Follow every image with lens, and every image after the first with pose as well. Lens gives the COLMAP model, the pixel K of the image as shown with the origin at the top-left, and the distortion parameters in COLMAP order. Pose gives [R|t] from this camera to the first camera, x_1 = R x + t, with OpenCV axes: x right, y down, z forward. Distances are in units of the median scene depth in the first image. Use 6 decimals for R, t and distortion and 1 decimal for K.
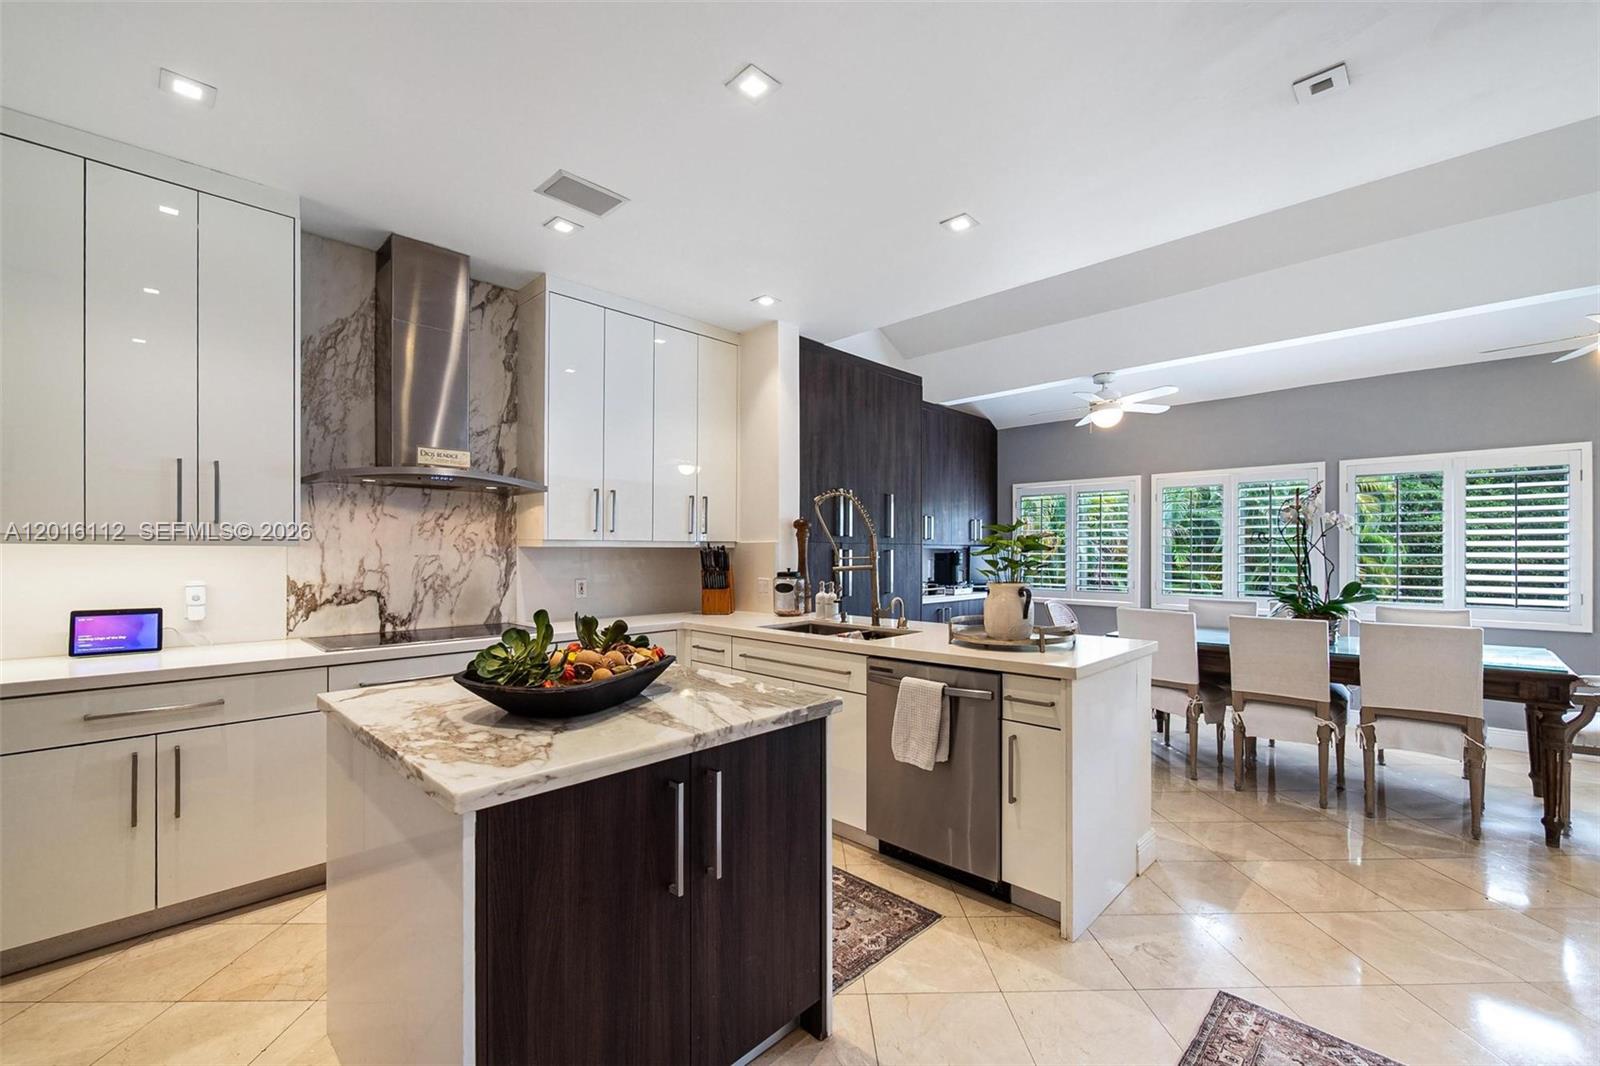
lens RADIAL K [[656.2, 0, 826.9], [0, 656.2, 549.8], [0, 0, 1]] dist [-0.002901, -0.000177]
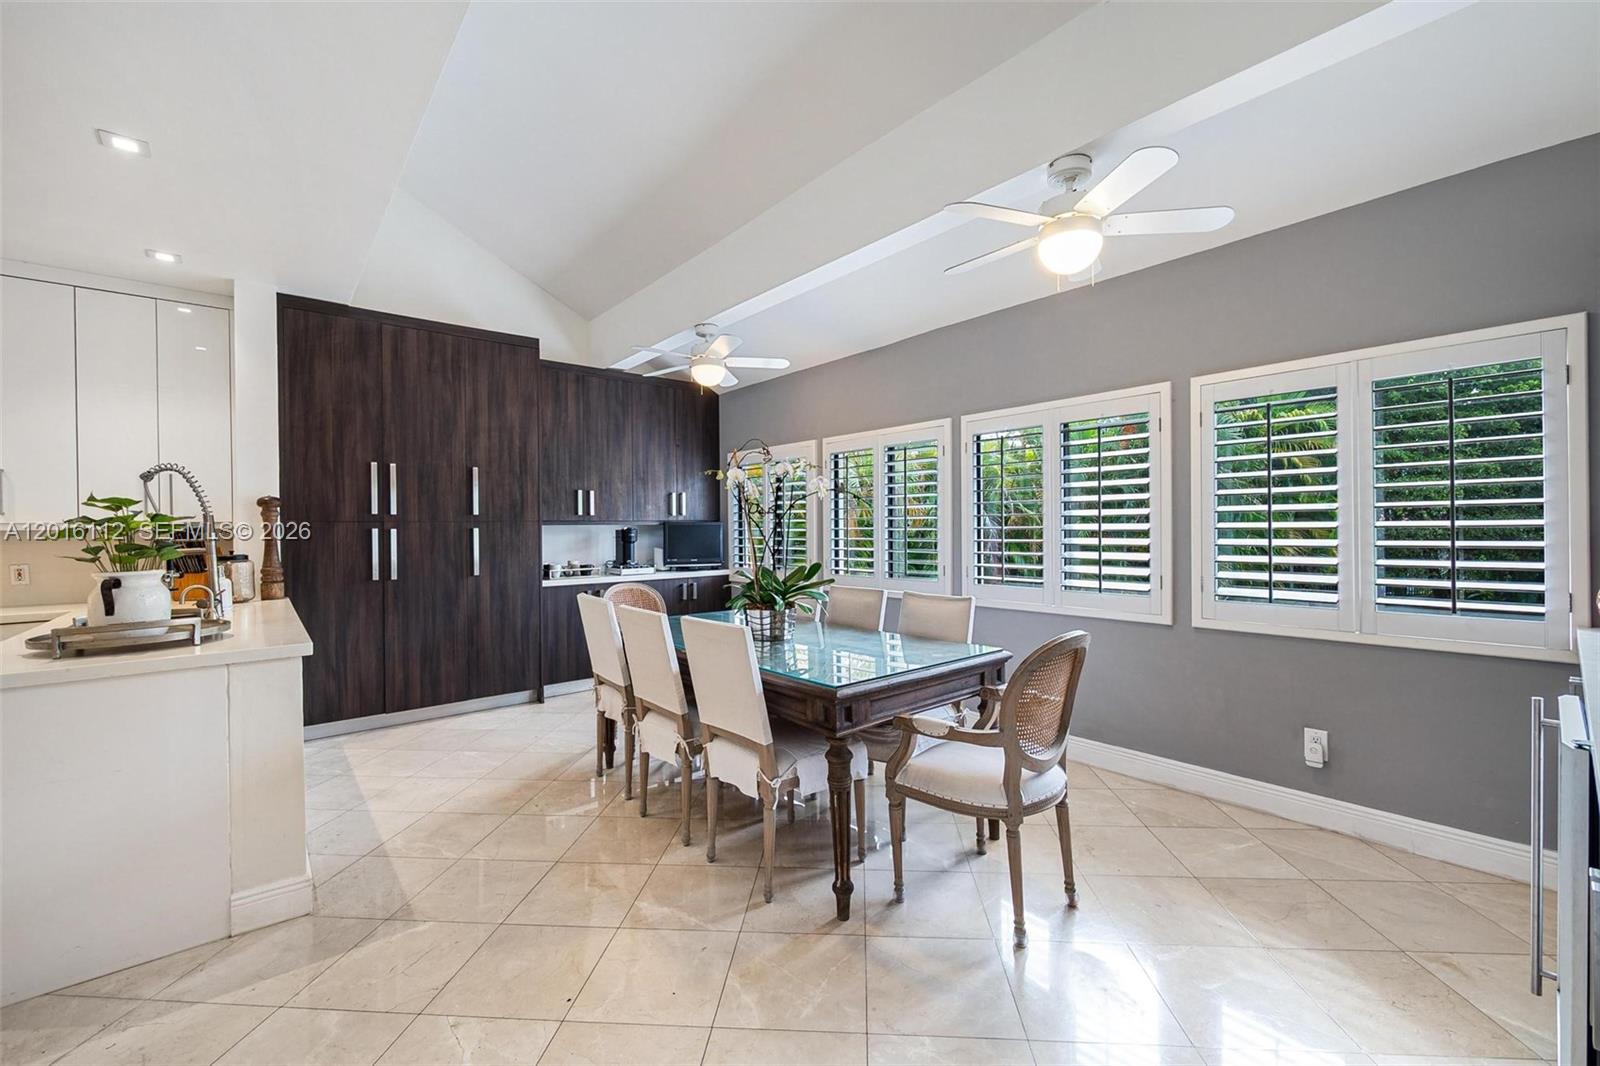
lens RADIAL K [[654.0, 0, 808.1], [0, 654.0, 517.7], [0, 0, 1]] dist [-0.002360, 0.000070]
pose [[0.992108, -0.003993, -0.125326, 0.717023], [0.001571, 0.999810, -0.019419, 0.003666], [0.125380, 0.019069, 0.991926, 0.178558]]
